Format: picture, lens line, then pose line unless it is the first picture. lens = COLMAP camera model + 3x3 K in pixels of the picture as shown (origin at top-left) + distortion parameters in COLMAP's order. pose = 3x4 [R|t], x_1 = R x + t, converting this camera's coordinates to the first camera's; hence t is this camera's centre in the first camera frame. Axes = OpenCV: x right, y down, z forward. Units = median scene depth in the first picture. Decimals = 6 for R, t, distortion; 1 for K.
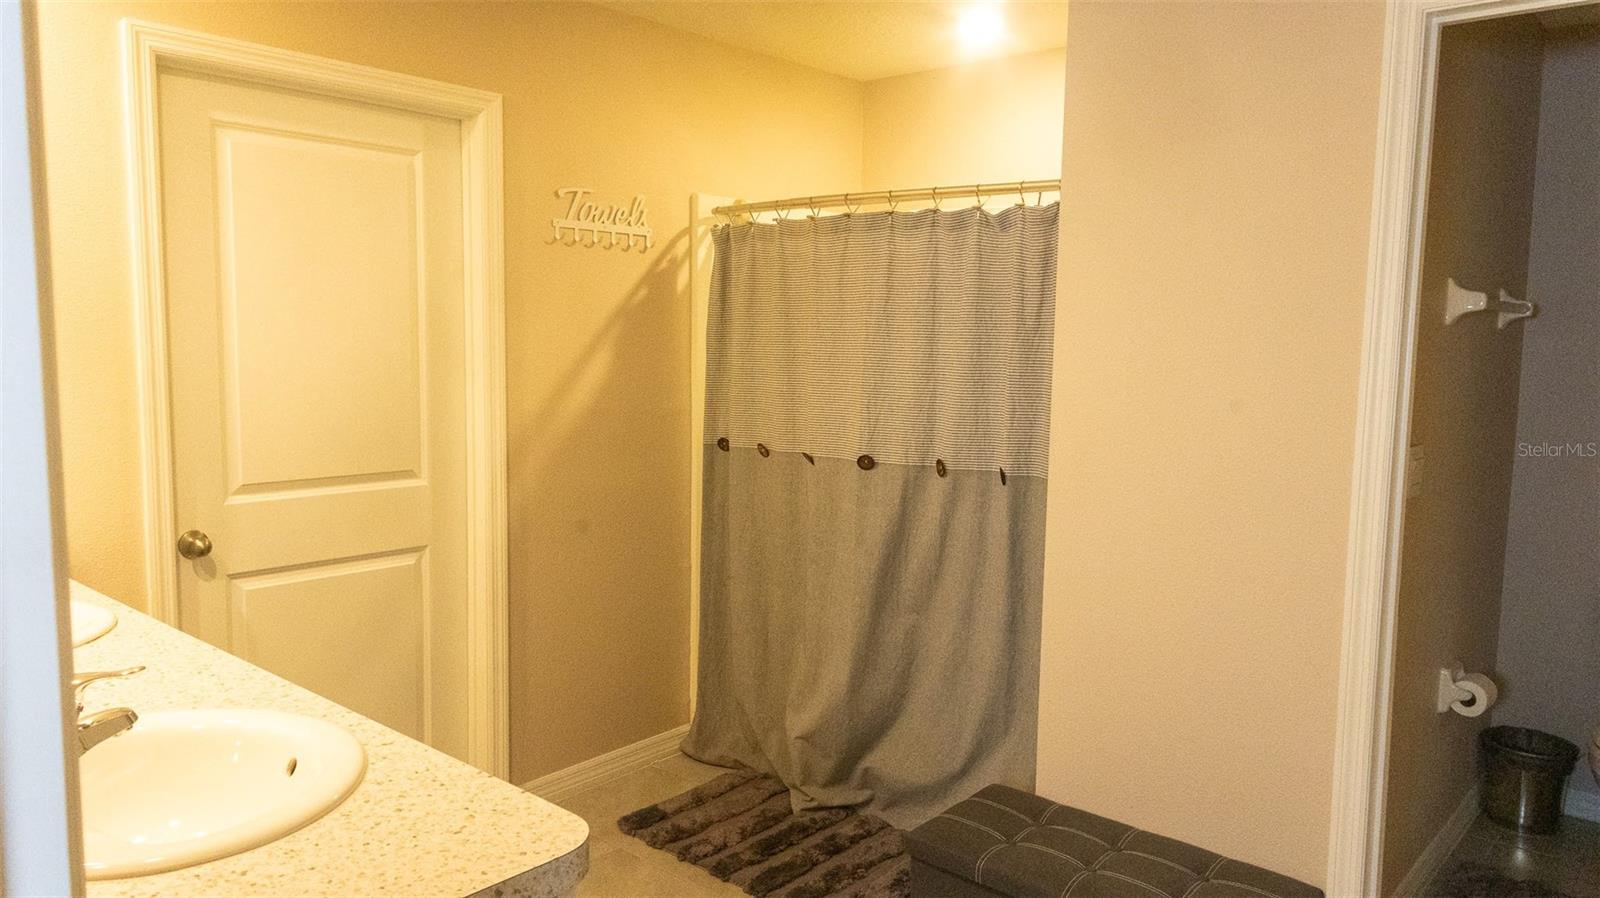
lens RADIAL K [[1104.4, 0, 800.0], [0, 1104.4, 449.0], [0, 0, 1]] dist [-0.002734, 0.003045]
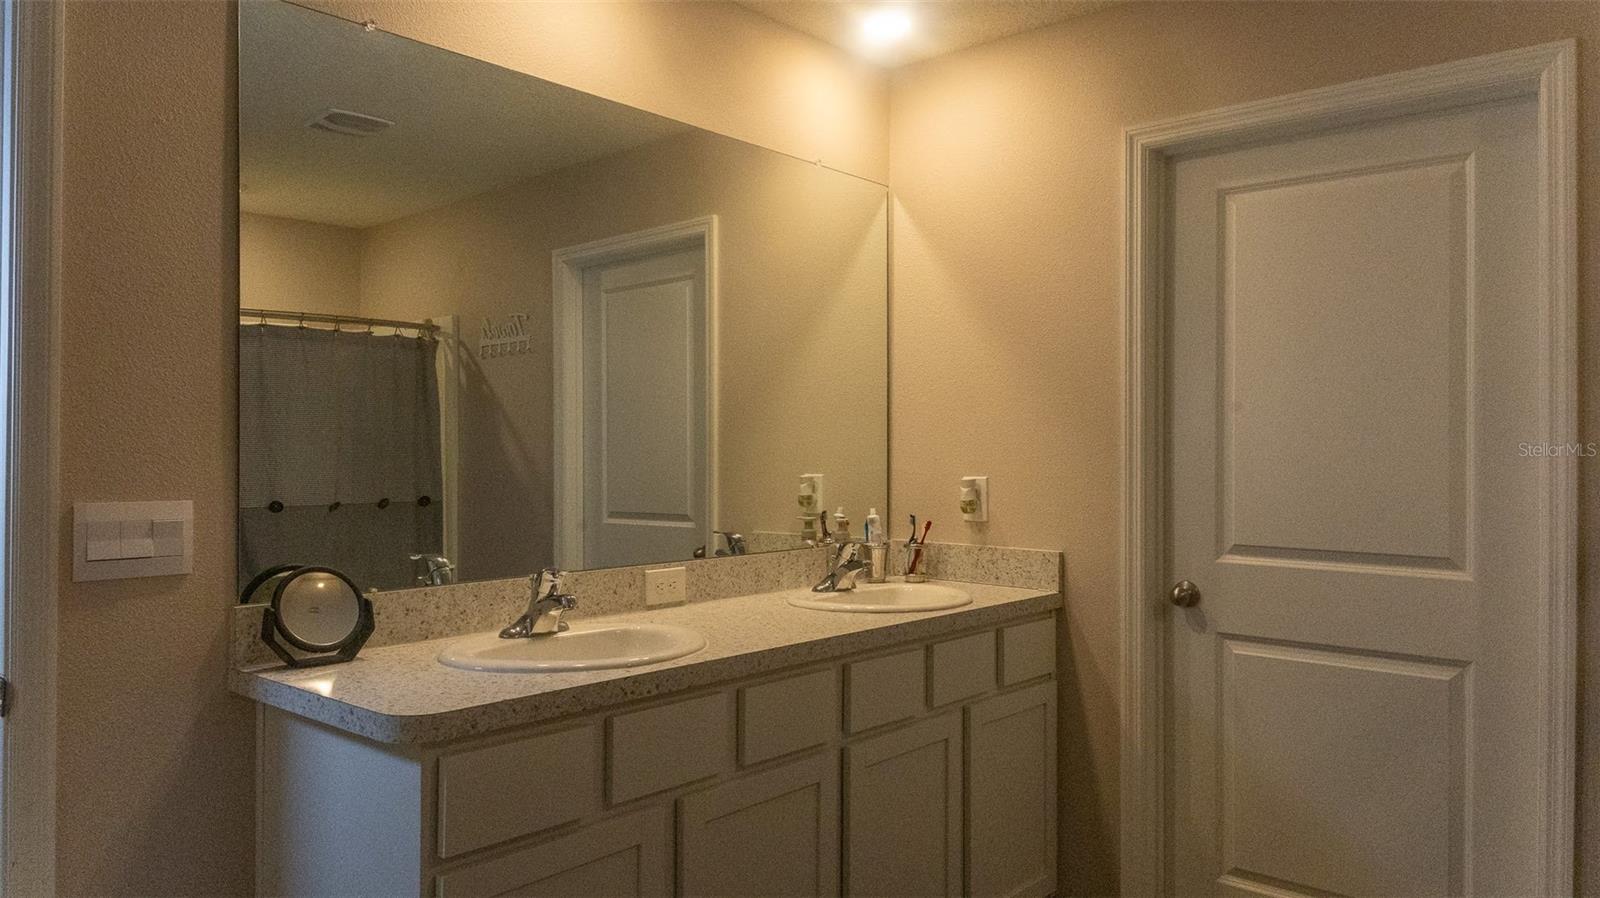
lens RADIAL K [[1104.4, 0, 800.0], [0, 1104.4, 449.0], [0, 0, 1]] dist [-0.002734, 0.003045]
pose [[-0.007570, -0.007191, -0.999945, 0.507514], [-0.099679, 0.994999, -0.006401, -0.008340], [0.994991, 0.099625, -0.008249, 0.633433]]
